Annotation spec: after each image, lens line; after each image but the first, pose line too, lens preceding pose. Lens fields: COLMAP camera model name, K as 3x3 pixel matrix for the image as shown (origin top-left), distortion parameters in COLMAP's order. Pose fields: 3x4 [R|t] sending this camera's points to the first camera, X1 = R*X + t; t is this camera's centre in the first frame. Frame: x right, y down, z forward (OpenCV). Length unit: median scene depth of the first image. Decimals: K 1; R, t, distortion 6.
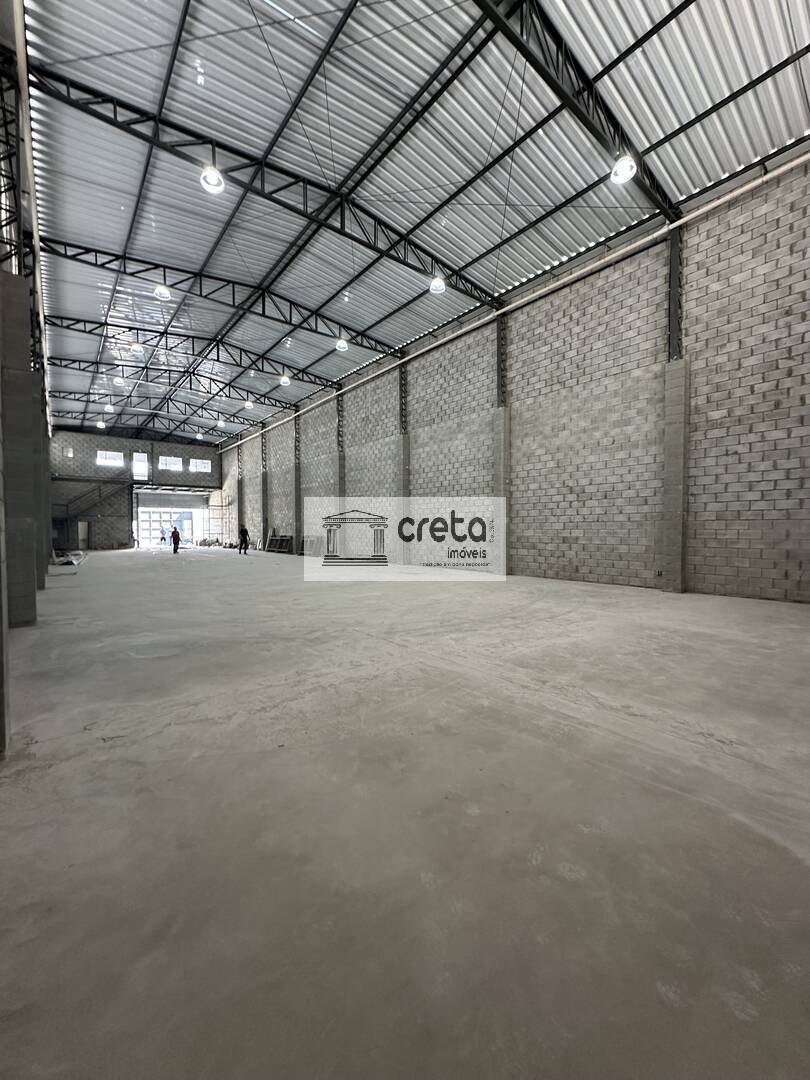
lens RADIAL K [[431.6, 0, 406.0], [0, 431.6, 541.3], [0, 0, 1]] dist [-0.004957, 0.000948]
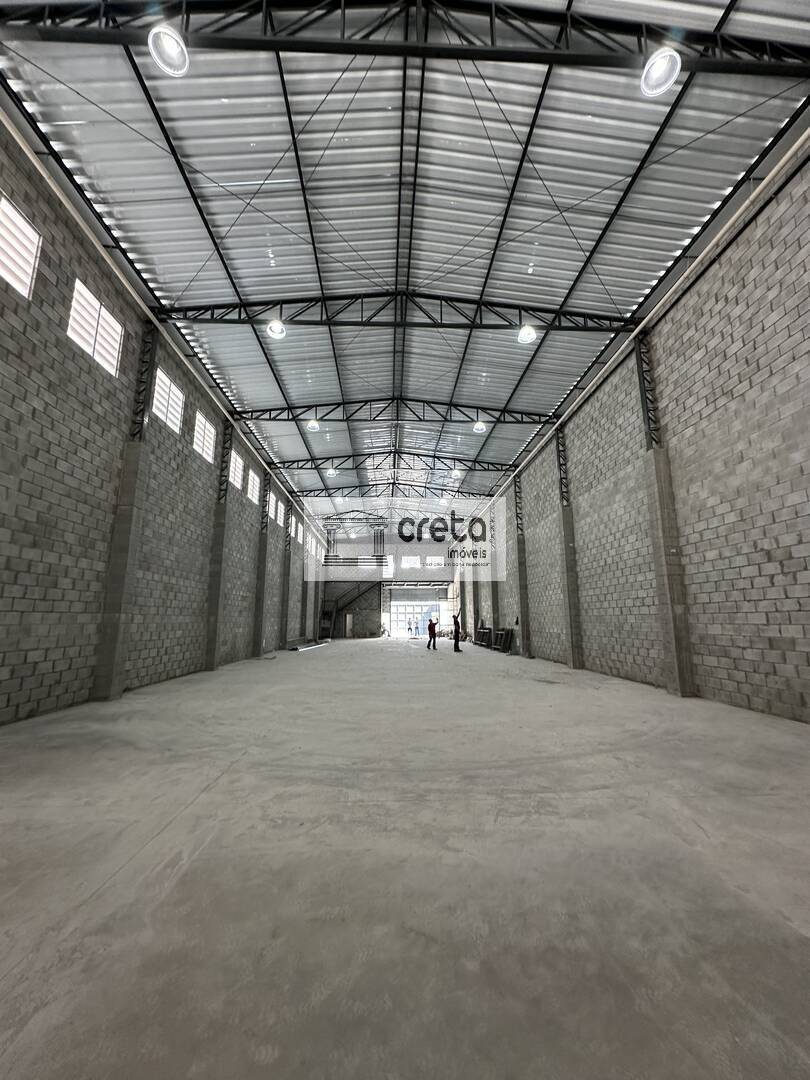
lens RADIAL K [[431.6, 0, 406.0], [0, 431.6, 541.3], [0, 0, 1]] dist [-0.004957, 0.000948]
pose [[0.802331, -0.105252, -0.587526, 0.321809], [-0.018853, 0.979370, -0.201195, -0.011644], [0.596581, 0.172502, 0.783794, 0.240735]]
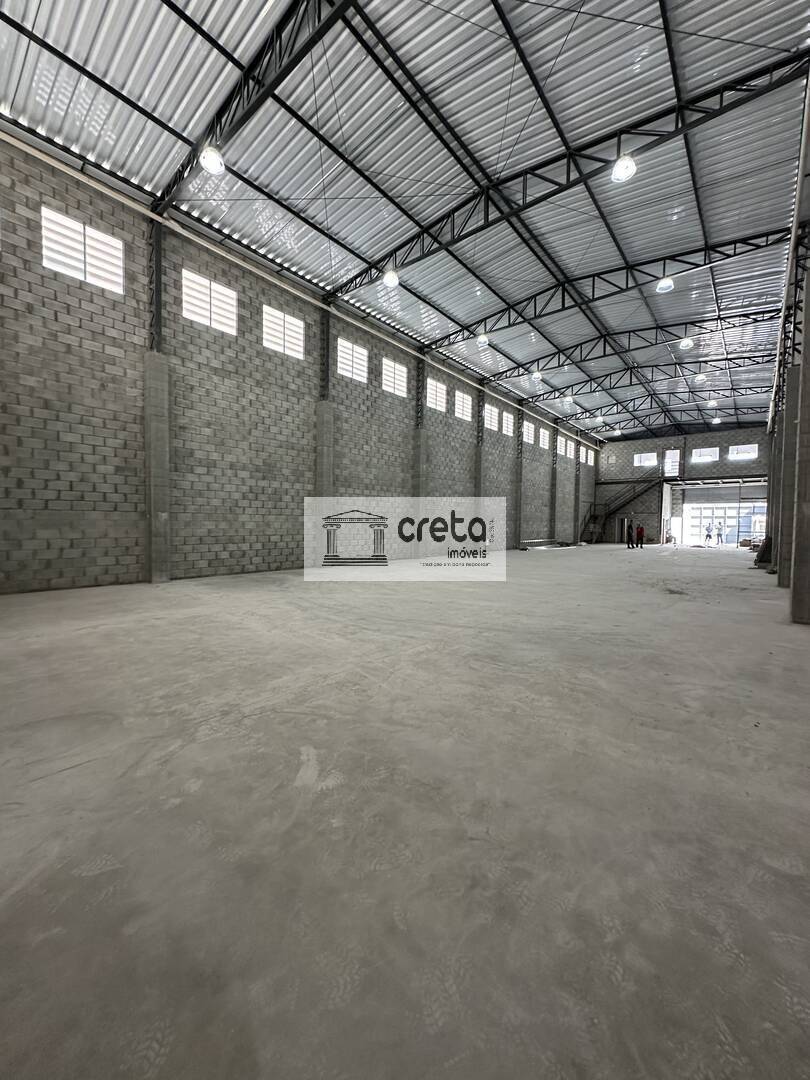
lens RADIAL K [[431.6, 0, 406.0], [0, 431.6, 541.3], [0, 0, 1]] dist [-0.004957, 0.000948]
pose [[0.198366, 0.045873, -0.979054, 0.660650], [-0.039741, 0.998459, 0.038730, -0.014847], [0.979322, 0.031226, 0.199883, 0.514747]]
